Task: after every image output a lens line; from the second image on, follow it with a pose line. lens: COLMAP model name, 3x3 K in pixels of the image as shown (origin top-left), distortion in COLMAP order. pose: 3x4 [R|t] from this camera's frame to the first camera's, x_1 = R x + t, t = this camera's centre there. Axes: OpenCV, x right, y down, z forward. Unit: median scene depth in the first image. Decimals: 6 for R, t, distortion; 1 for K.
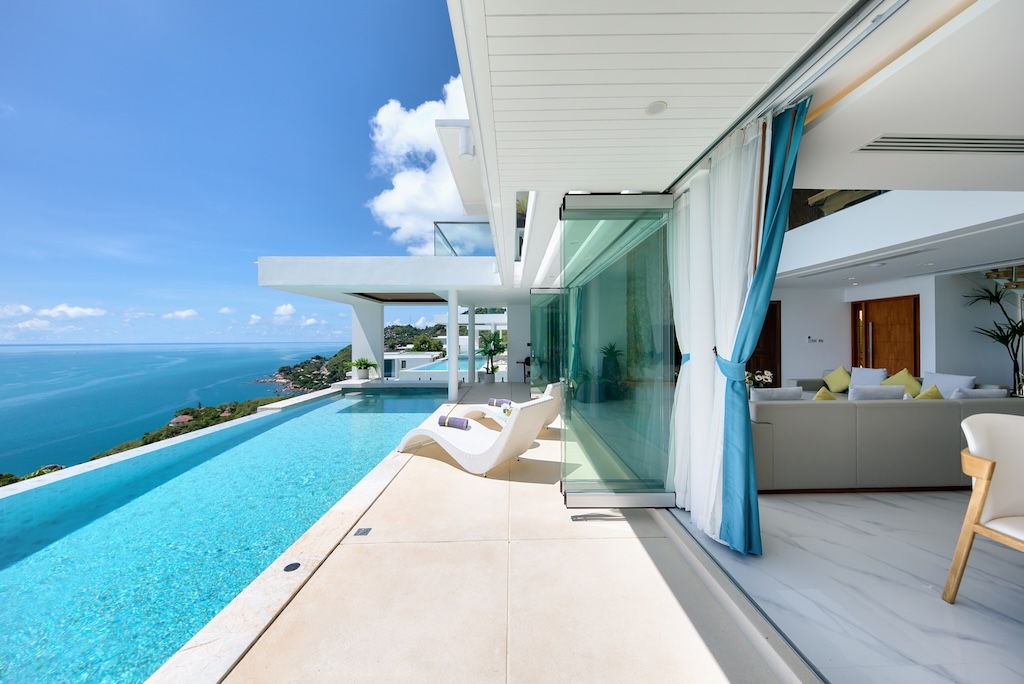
lens RADIAL K [[350.6, 0, 512.4], [0, 350.6, 344.3], [0, 0, 1]] dist [-0.009015, 0.000046]
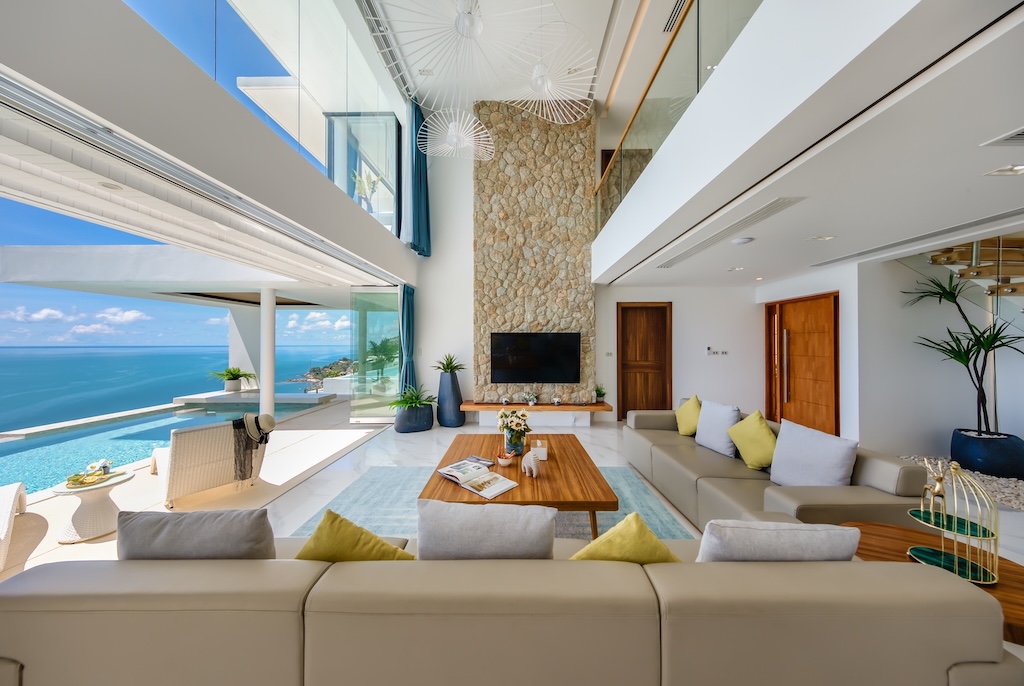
lens RADIAL K [[320.0, 0, 514.2], [0, 320.0, 346.9], [0, 0, 1]] dist [-0.000674, -0.000065]
pose [[0.999799, 0.004864, -0.019474, 0.544150], [-0.004946, 0.999979, -0.004149, -0.023600], [0.019453, 0.004244, 0.999802, 0.345277]]
